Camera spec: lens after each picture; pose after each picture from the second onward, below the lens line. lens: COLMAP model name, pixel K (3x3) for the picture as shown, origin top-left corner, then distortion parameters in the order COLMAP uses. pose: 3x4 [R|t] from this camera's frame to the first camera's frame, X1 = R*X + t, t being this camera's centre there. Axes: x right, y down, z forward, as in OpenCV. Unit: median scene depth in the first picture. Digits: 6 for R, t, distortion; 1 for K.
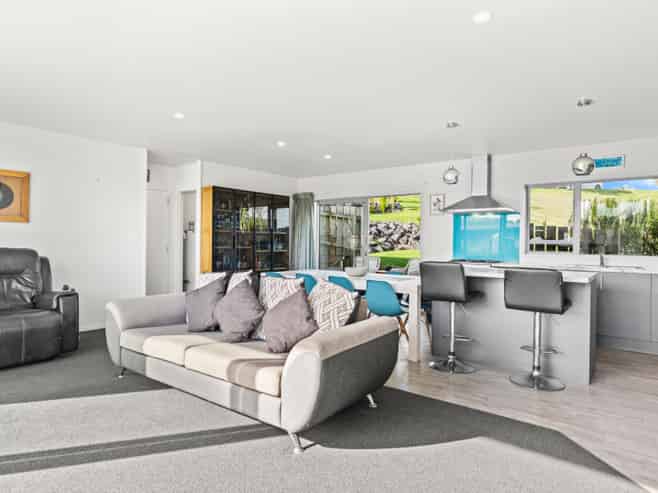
lens RADIAL K [[395.1, 0, 329.0], [0, 395.1, 246.5], [0, 0, 1]] dist [-0.074835, 0.000095]
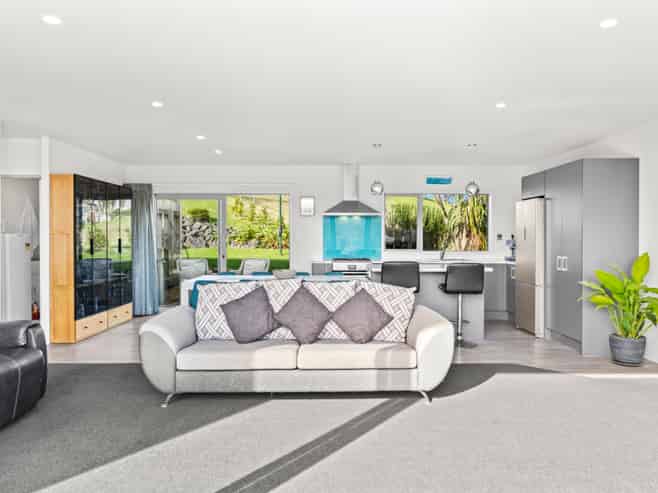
lens RADIAL K [[463.5, 0, 329.0], [0, 463.5, 246.5], [0, 0, 1]] dist [-0.123416, -0.001188]
pose [[0.780525, -0.018342, 0.624855, -0.501486], [0.010318, 0.999811, 0.016460, -0.020951], [-0.625039, -0.006400, 0.780567, -0.003671]]
